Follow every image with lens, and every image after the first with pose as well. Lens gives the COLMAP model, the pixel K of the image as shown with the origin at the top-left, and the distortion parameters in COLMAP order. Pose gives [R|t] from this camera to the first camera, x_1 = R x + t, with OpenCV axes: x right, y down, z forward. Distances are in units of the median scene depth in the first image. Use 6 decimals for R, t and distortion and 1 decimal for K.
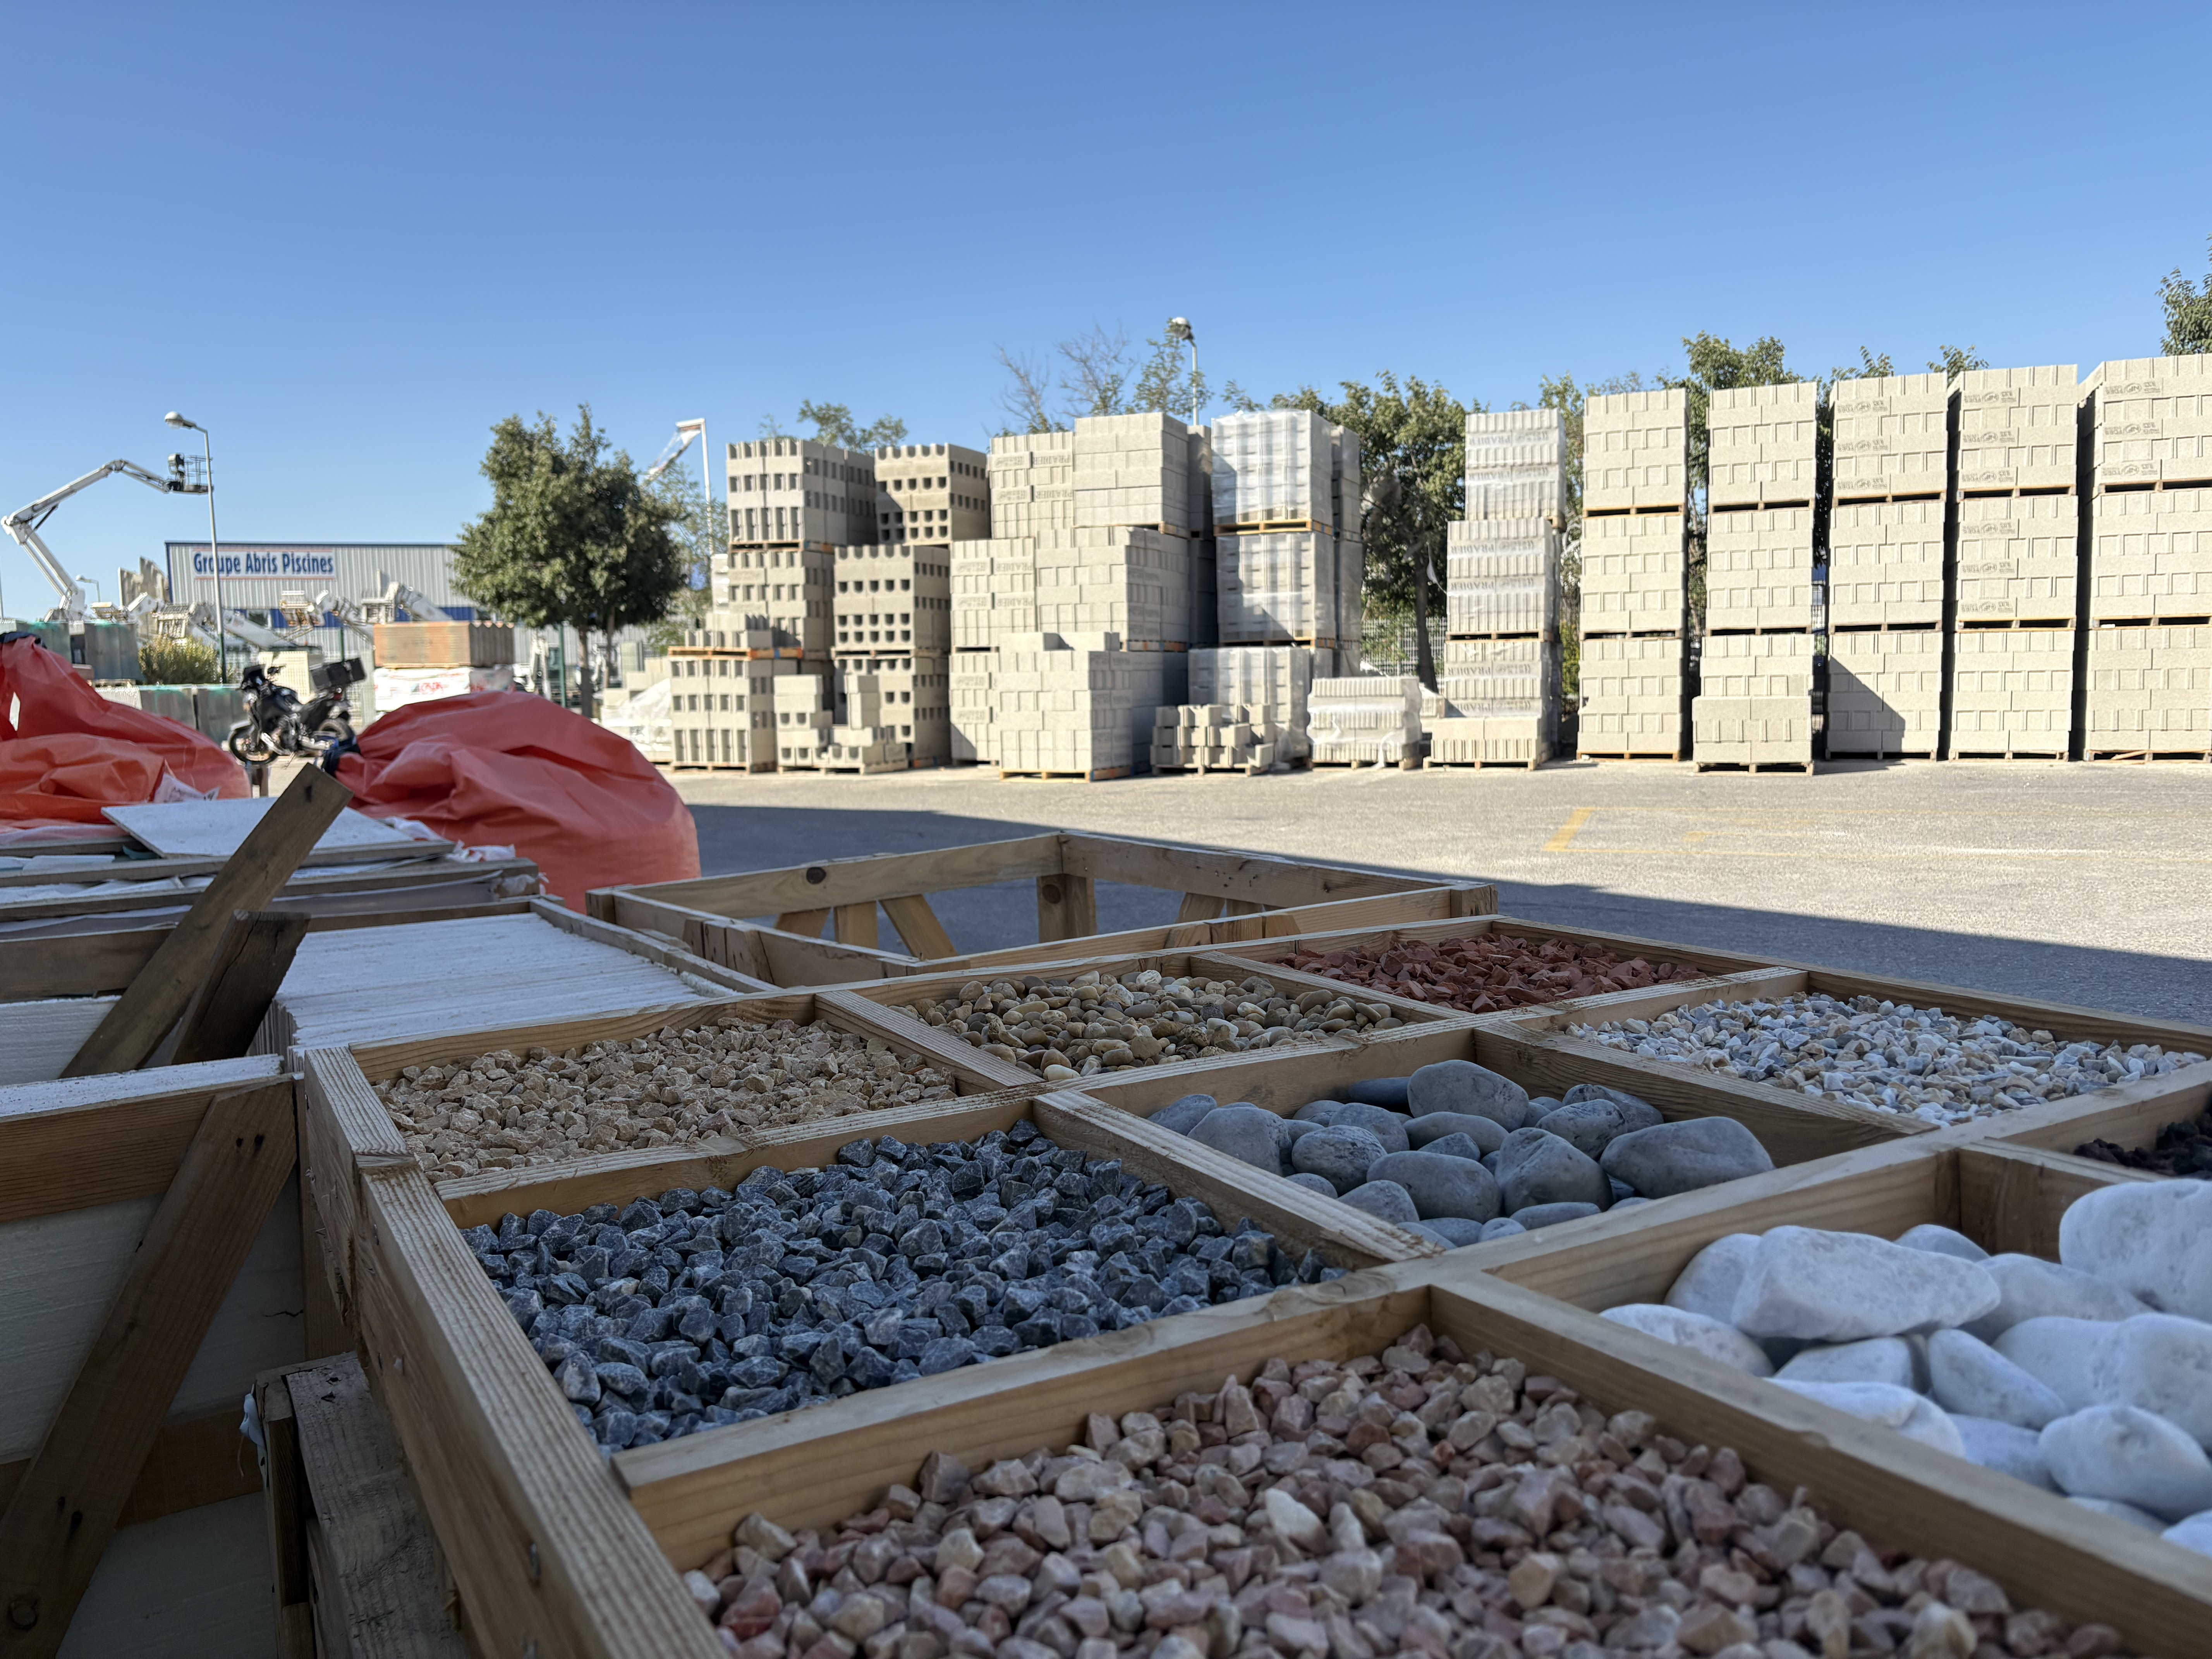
lens RADIAL K [[1674.1, 0, 1112.3], [0, 1674.1, 831.3], [0, 0, 1]] dist [0.047871, -0.049832]
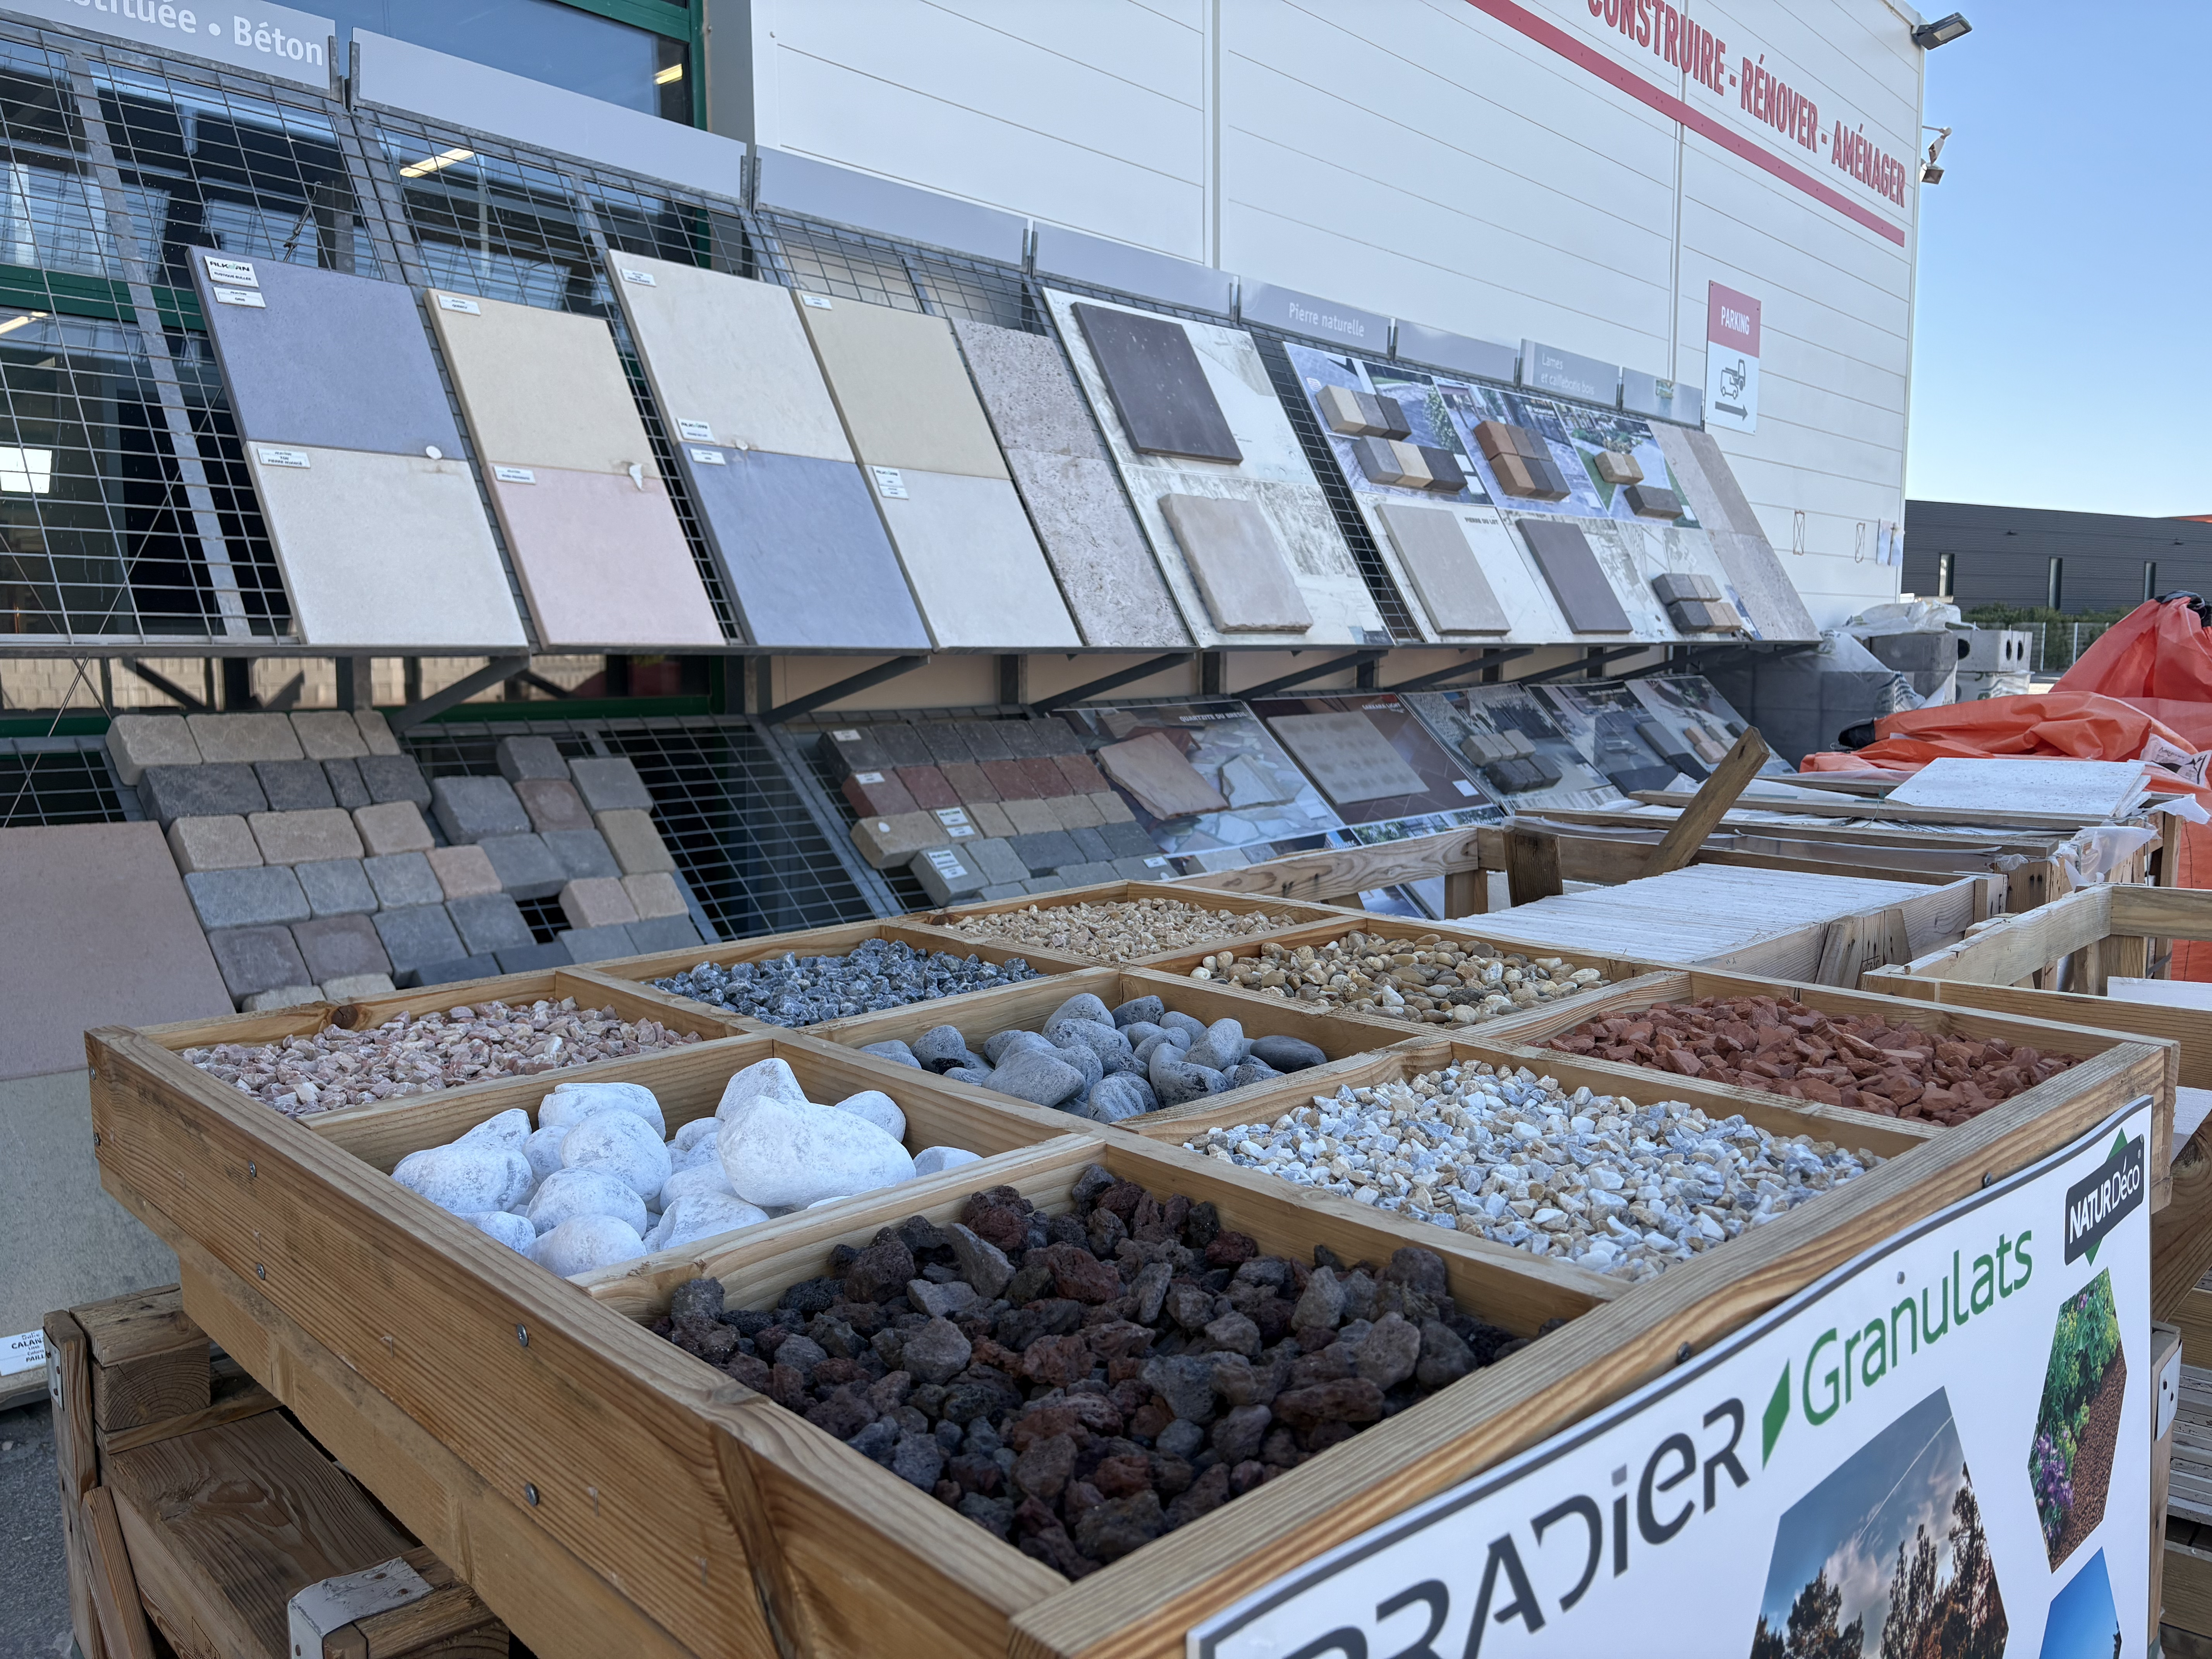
lens RADIAL K [[1674.1, 0, 1092.6], [0, 1674.1, 821.9], [0, 0, 1]] dist [0.047871, -0.049832]
pose [[0.215215, 0.124199, -0.968637, 0.450523], [-0.095323, 0.989815, 0.105735, -0.041997], [0.971903, 0.069577, 0.224862, 0.208481]]
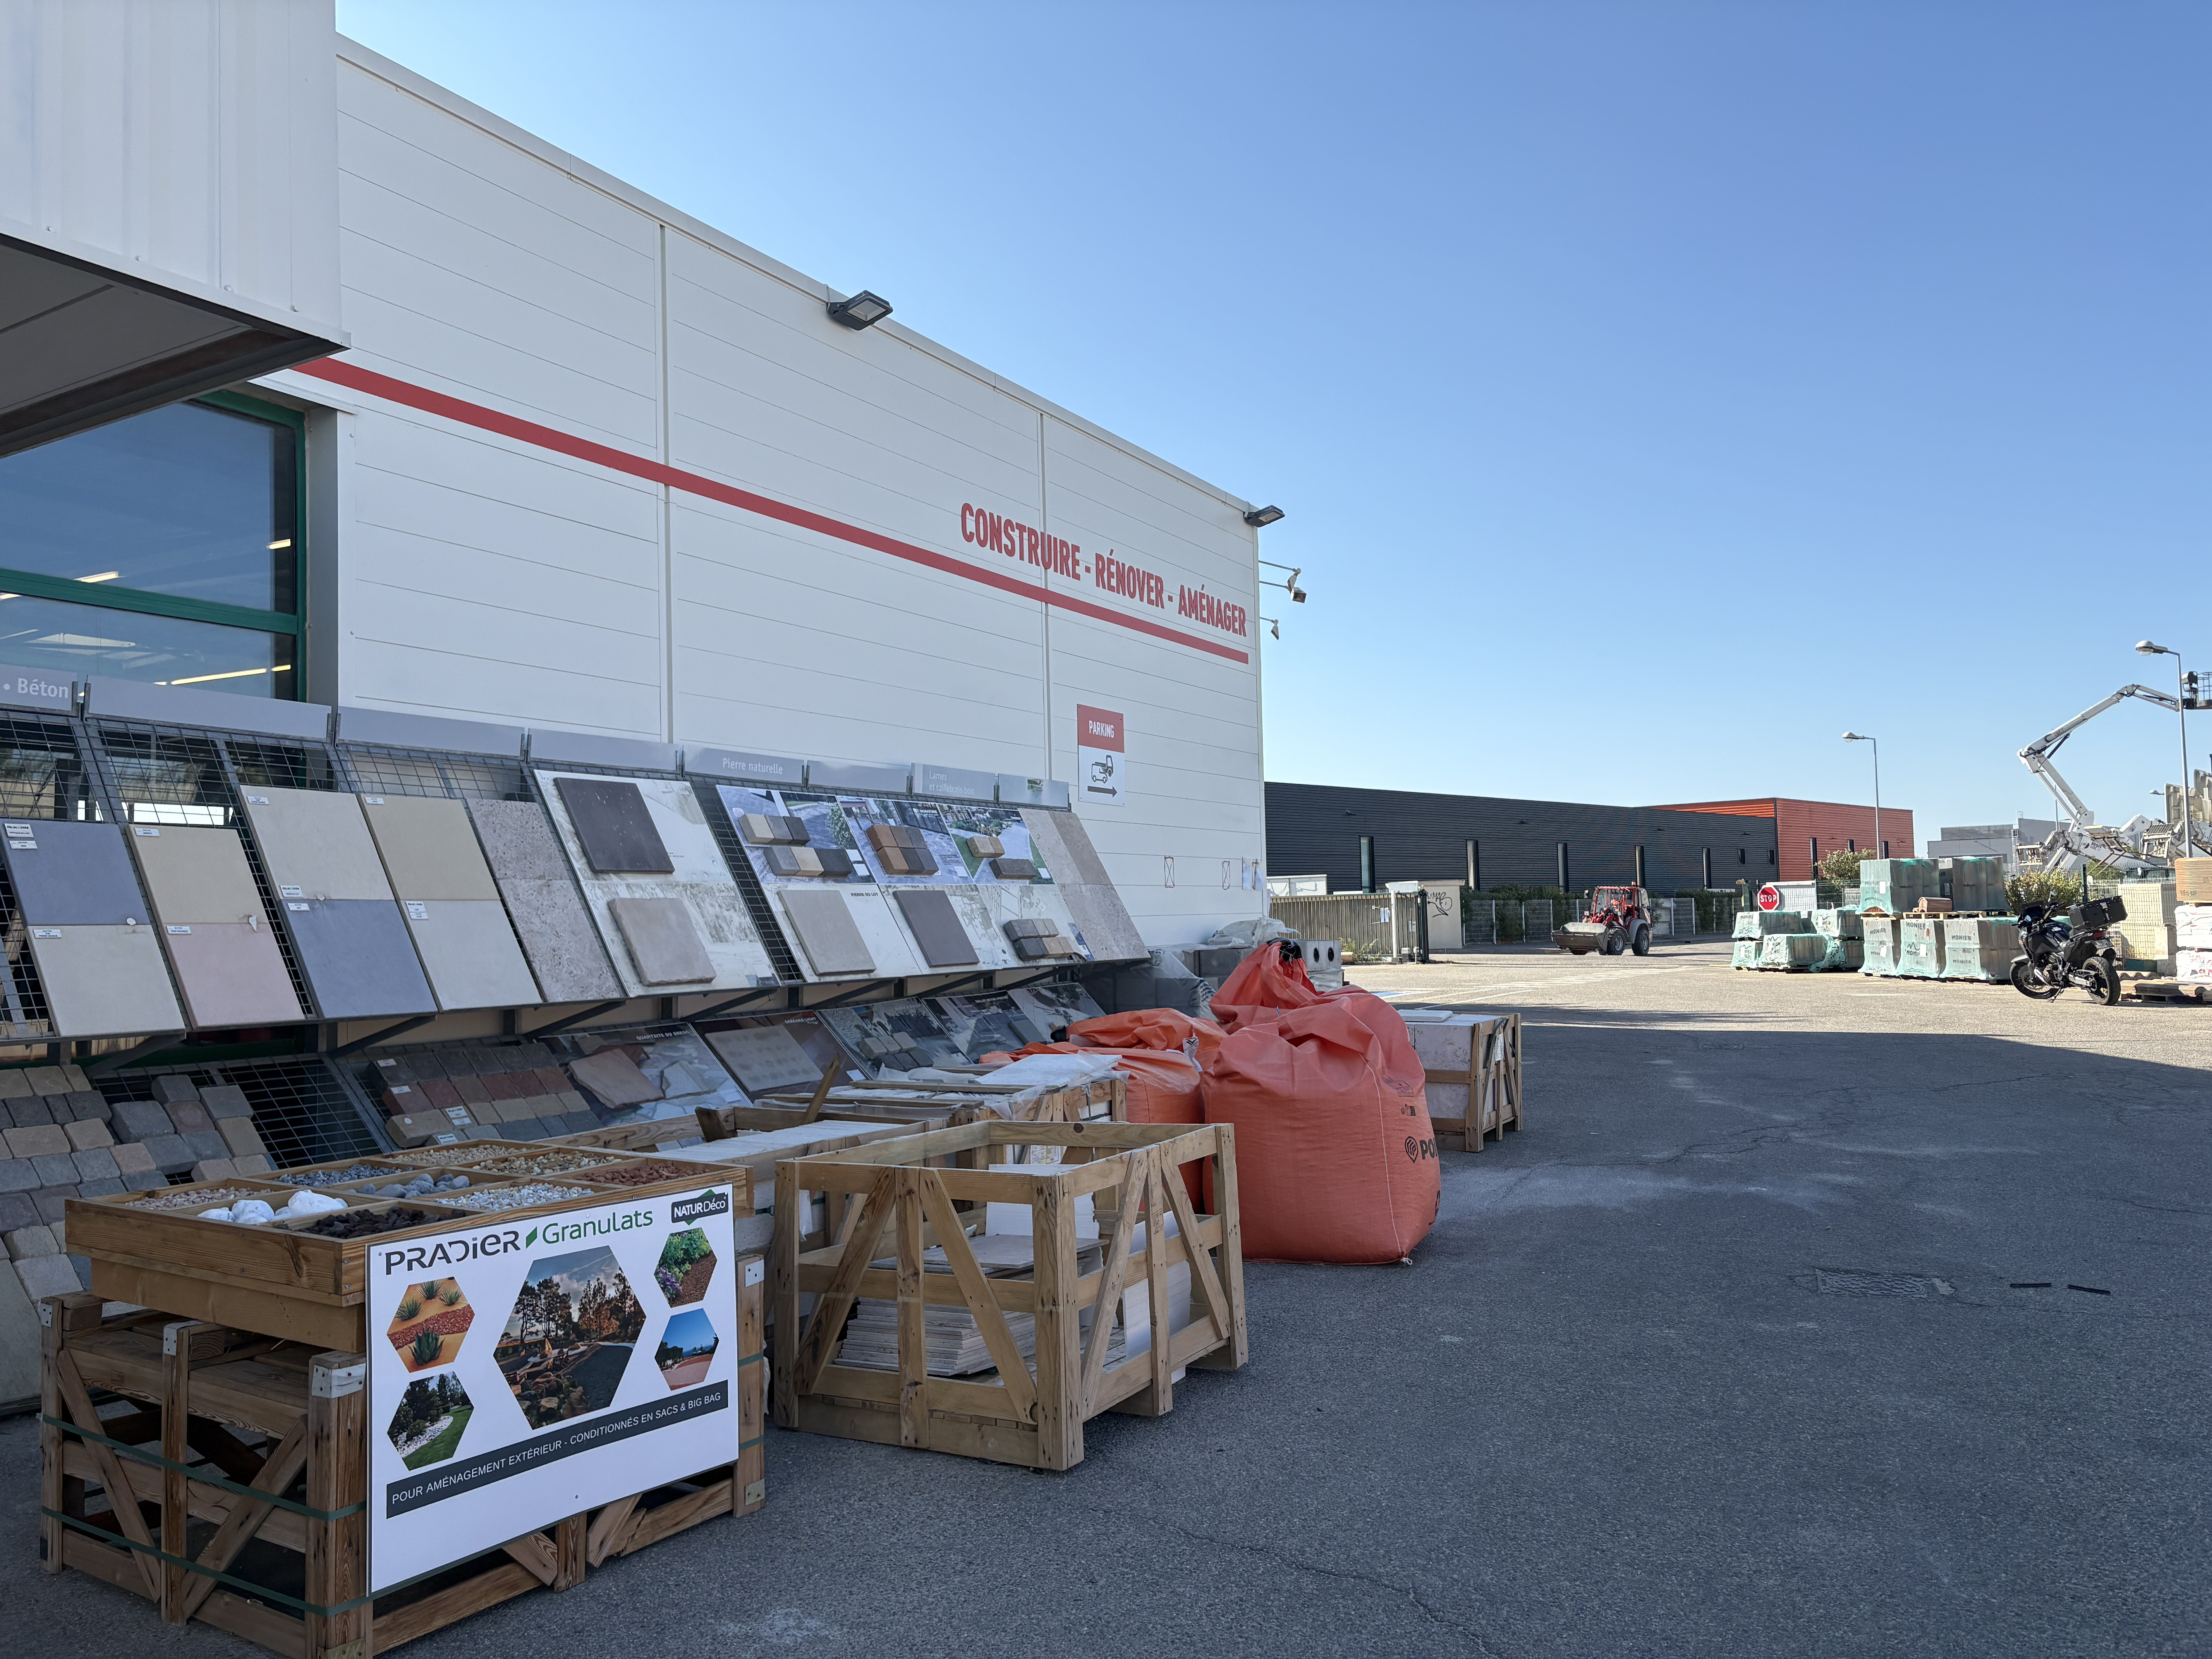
lens RADIAL K [[1674.1, 0, 1115.1], [0, 1674.1, 827.0], [0, 0, 1]] dist [0.047871, -0.049832]
pose [[0.429643, -0.032650, -0.902408, 1.499320], [-0.078087, 0.994259, -0.073151, -0.170908], [0.899616, 0.101895, 0.424627, 0.206099]]
